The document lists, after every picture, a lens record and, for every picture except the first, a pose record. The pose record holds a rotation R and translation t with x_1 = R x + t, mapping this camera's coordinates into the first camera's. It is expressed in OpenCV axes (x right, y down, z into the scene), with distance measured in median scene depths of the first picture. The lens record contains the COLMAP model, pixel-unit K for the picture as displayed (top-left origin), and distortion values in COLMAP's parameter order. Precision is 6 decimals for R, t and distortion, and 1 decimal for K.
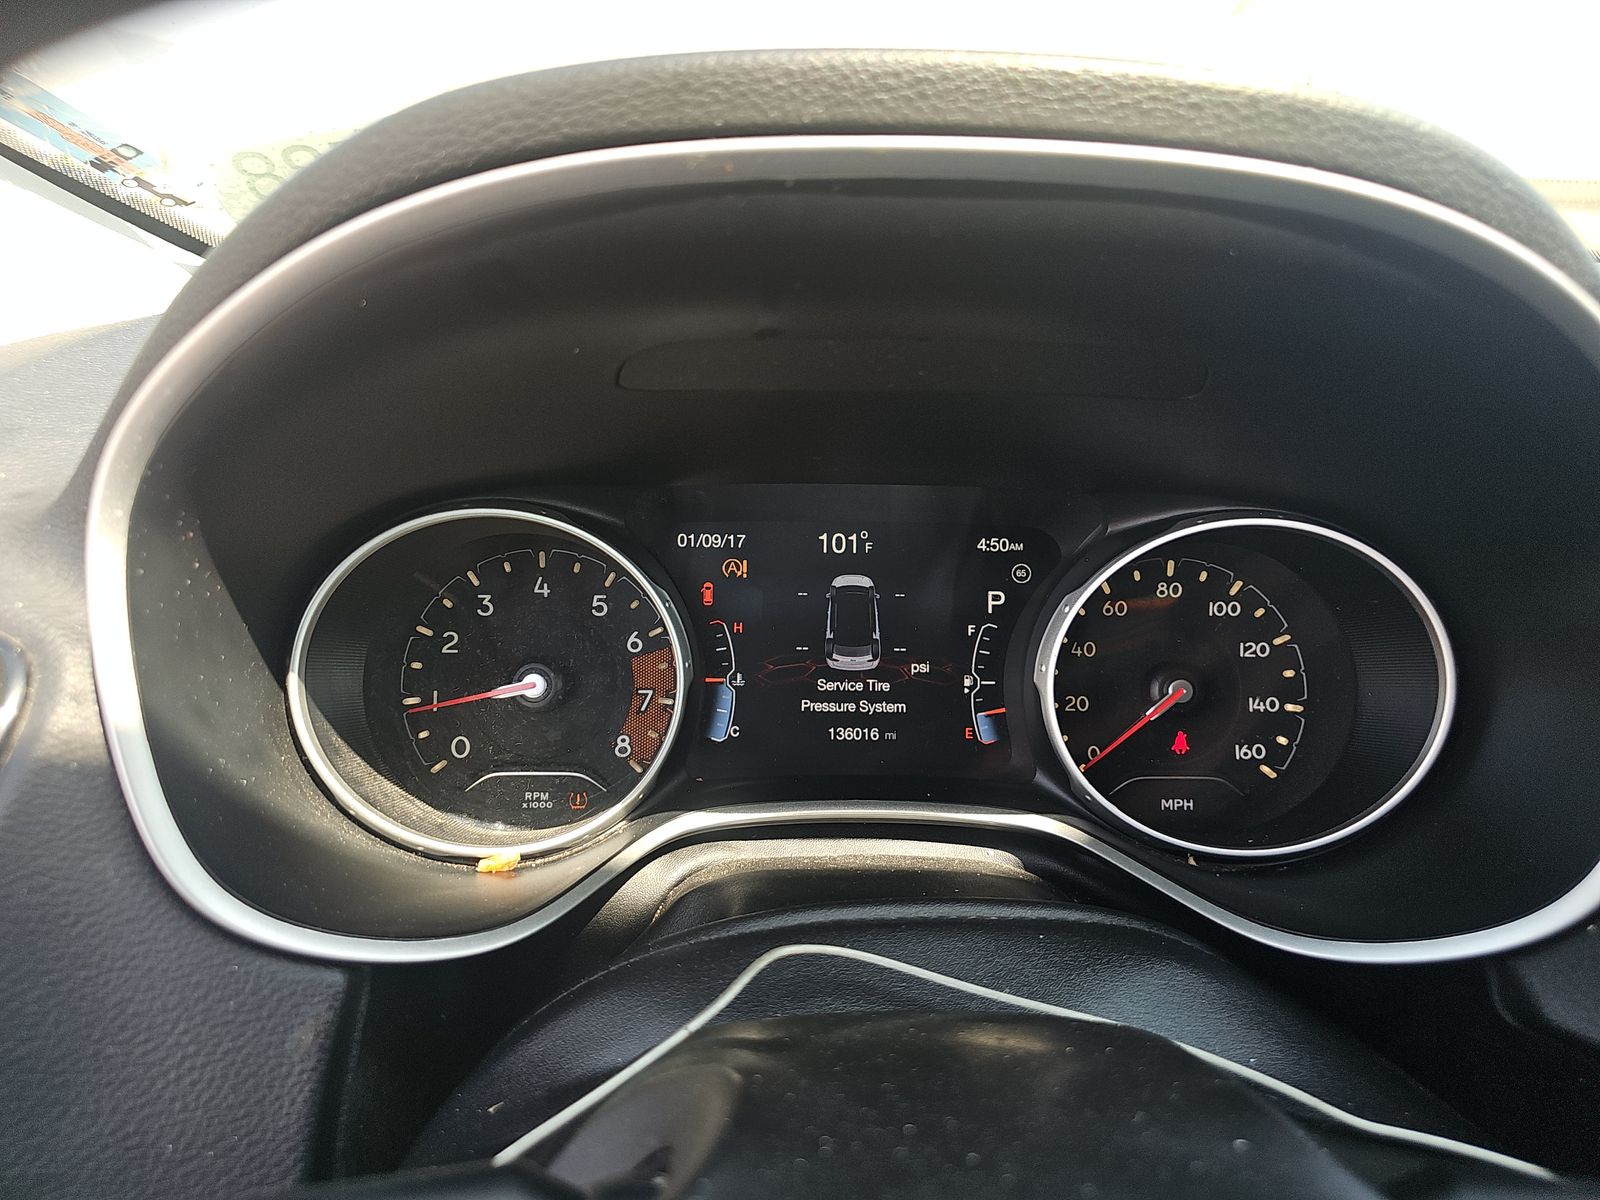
lens RADIAL K [[1070.4, 0, 800.0], [0, 1070.4, 600.0], [0, 0, 1]] dist [0.002595, 0.002804]
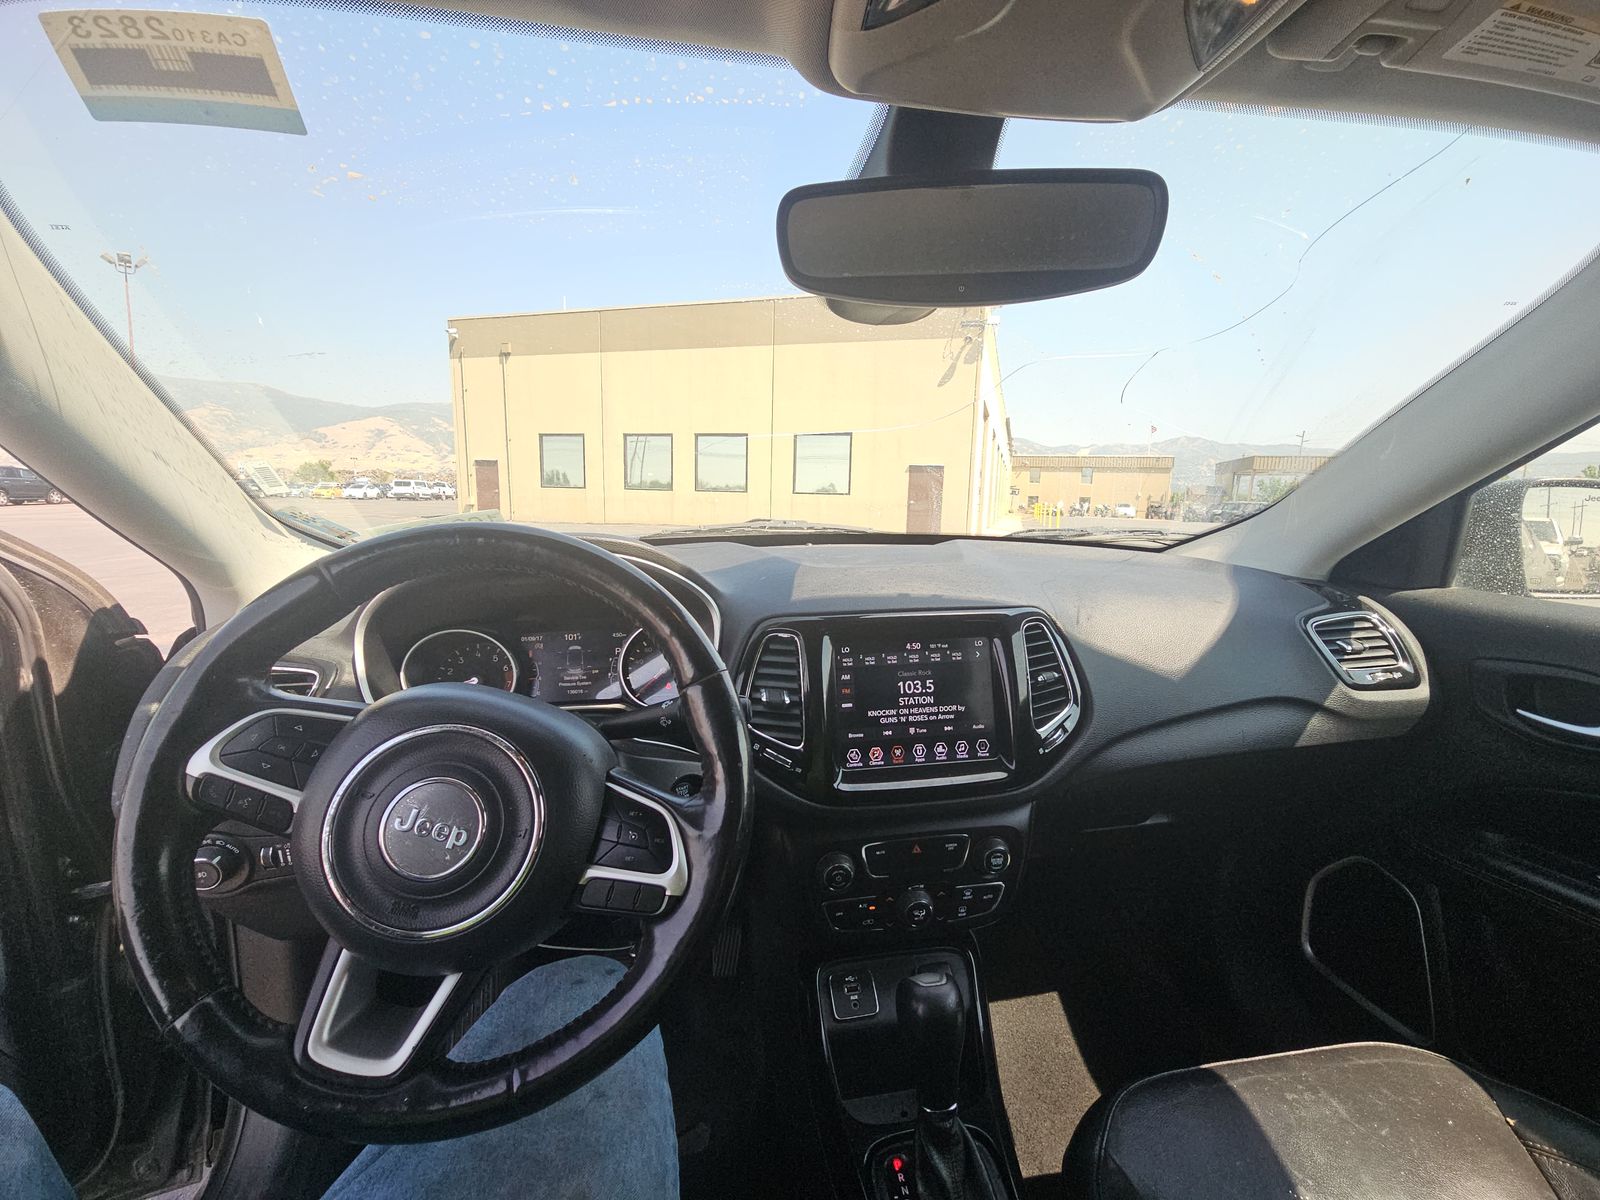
lens RADIAL K [[646.6, 0, 803.9], [0, 646.6, 608.2], [0, 0, 1]] dist [0.024151, -0.014781]
pose [[0.991928, -0.056060, 0.113735, 0.559772], [0.073563, 0.985005, -0.156059, 0.240947], [-0.103281, 0.163166, 0.981178, -1.174787]]
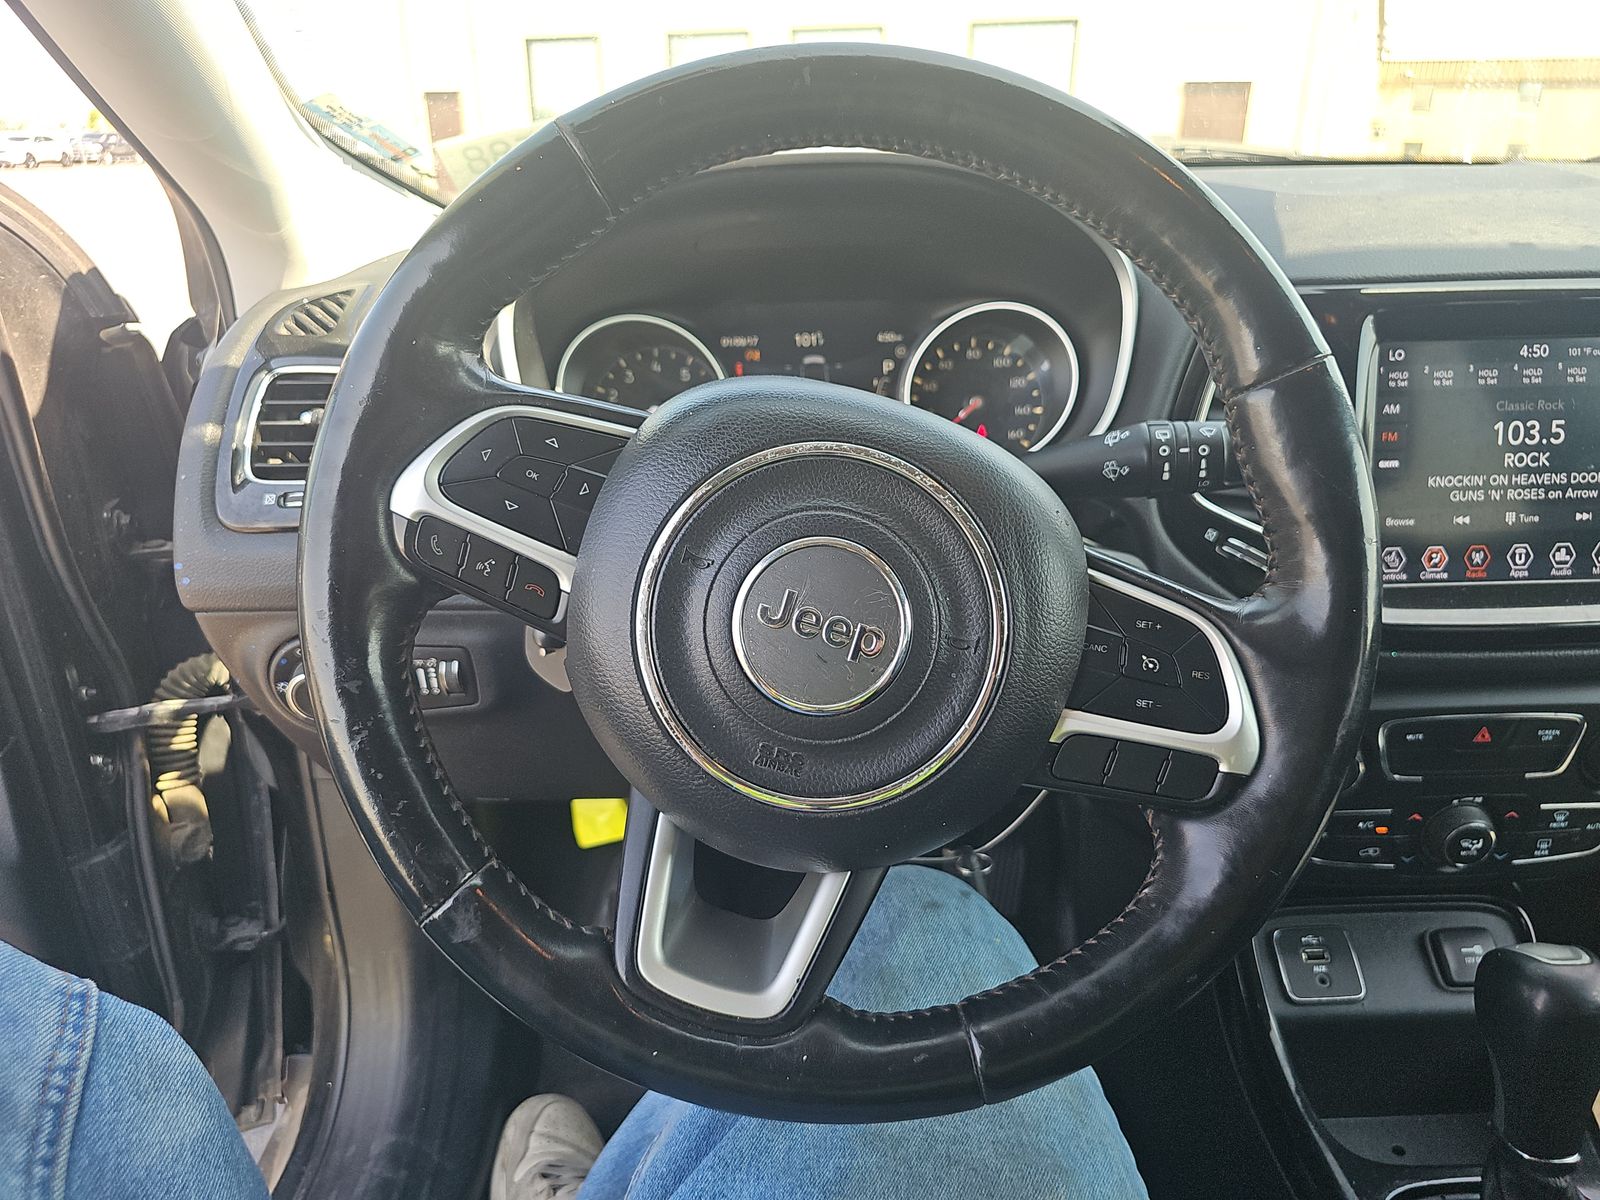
lens RADIAL K [[1070.4, 0, 800.0], [0, 1070.4, 600.0], [0, 0, 1]] dist [0.002595, 0.002804]
pose [[0.998320, -0.037508, -0.044168, 0.094471], [0.040062, 0.997486, 0.058446, 0.303877], [0.041864, -0.060117, 0.997313, -0.965915]]
